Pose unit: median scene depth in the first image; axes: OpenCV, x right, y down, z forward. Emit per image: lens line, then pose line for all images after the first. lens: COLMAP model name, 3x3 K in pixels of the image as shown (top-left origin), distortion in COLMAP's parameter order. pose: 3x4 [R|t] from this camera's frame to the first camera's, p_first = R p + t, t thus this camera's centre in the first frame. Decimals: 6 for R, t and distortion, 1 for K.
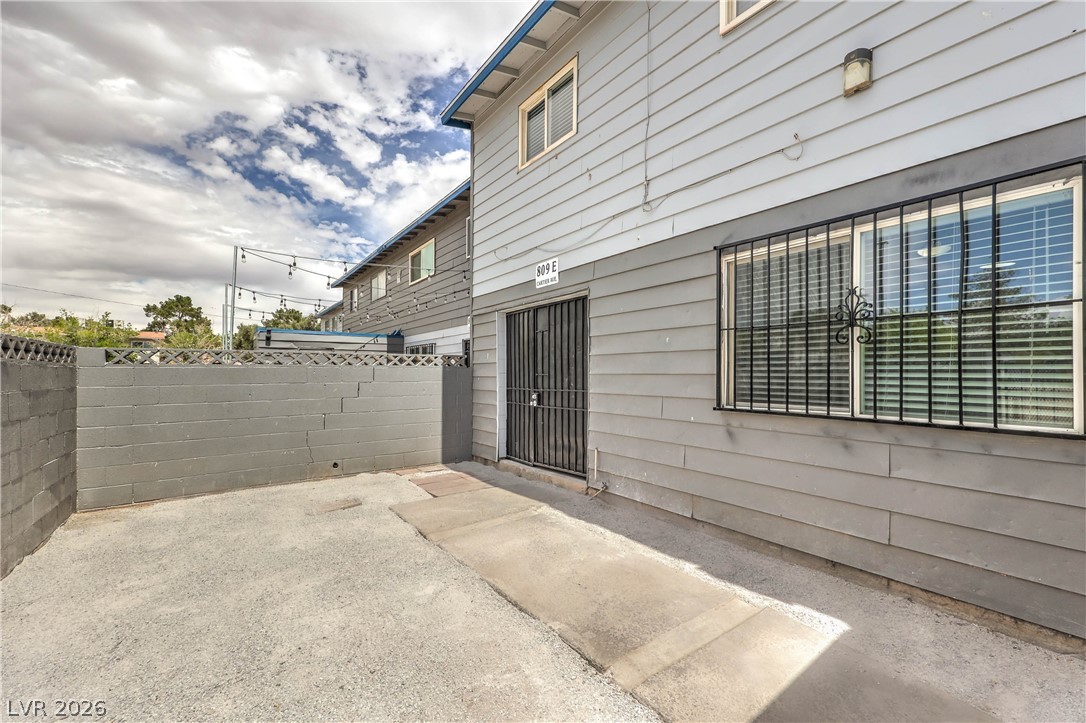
lens RADIAL K [[439.1, 0, 544.0], [0, 439.1, 363.2], [0, 0, 1]] dist [0.003132, 0.001833]
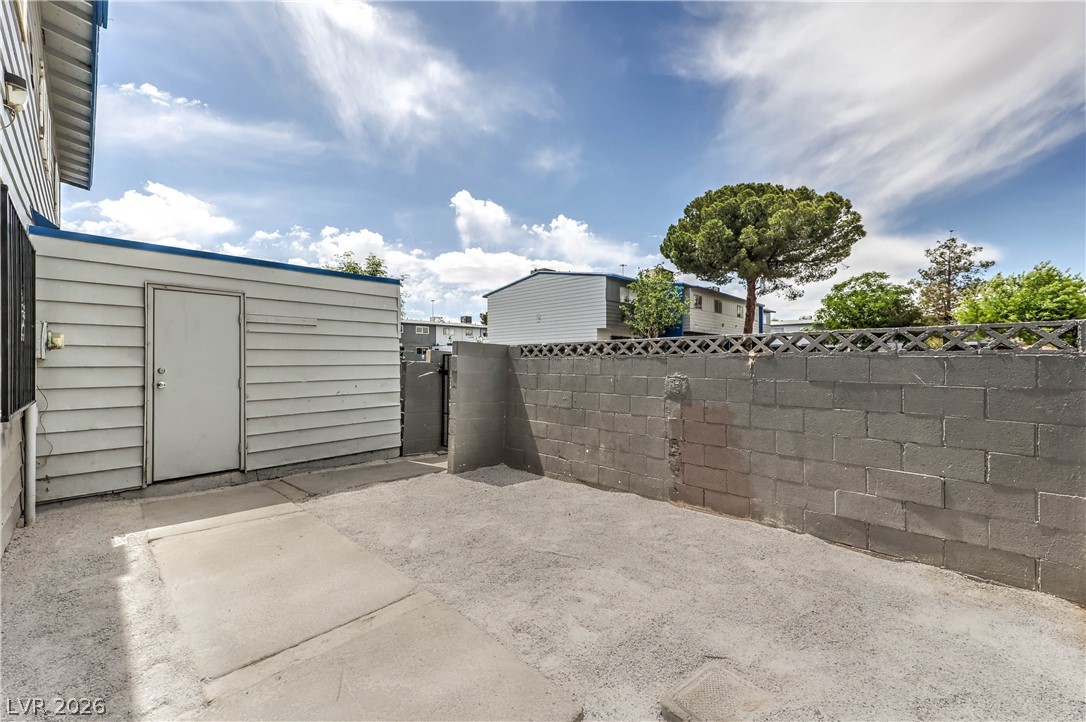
lens RADIAL K [[439.1, 0, 535.2], [0, 439.1, 362.4], [0, 0, 1]] dist [0.003132, 0.001833]
pose [[-0.988429, 0.003473, -0.151644, -0.198138], [0.006429, 0.999799, -0.019006, 0.018799], [0.151548, -0.019761, -0.988252, 1.098737]]
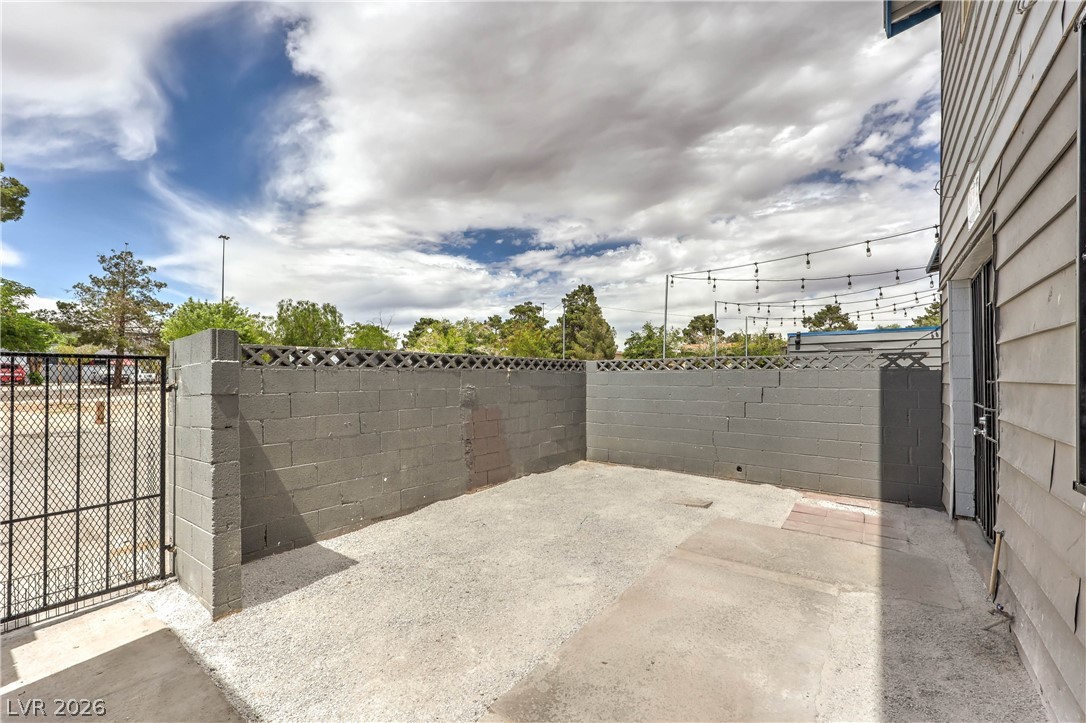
lens RADIAL K [[439.1, 0, 554.0], [0, 439.1, 395.6], [0, 0, 1]] dist [0.003132, 0.001833]
pose [[0.290453, 0.044963, -0.955832, 0.351820], [0.019162, 0.998422, 0.052789, 0.003838], [0.956697, -0.033649, 0.289133, 0.310737]]
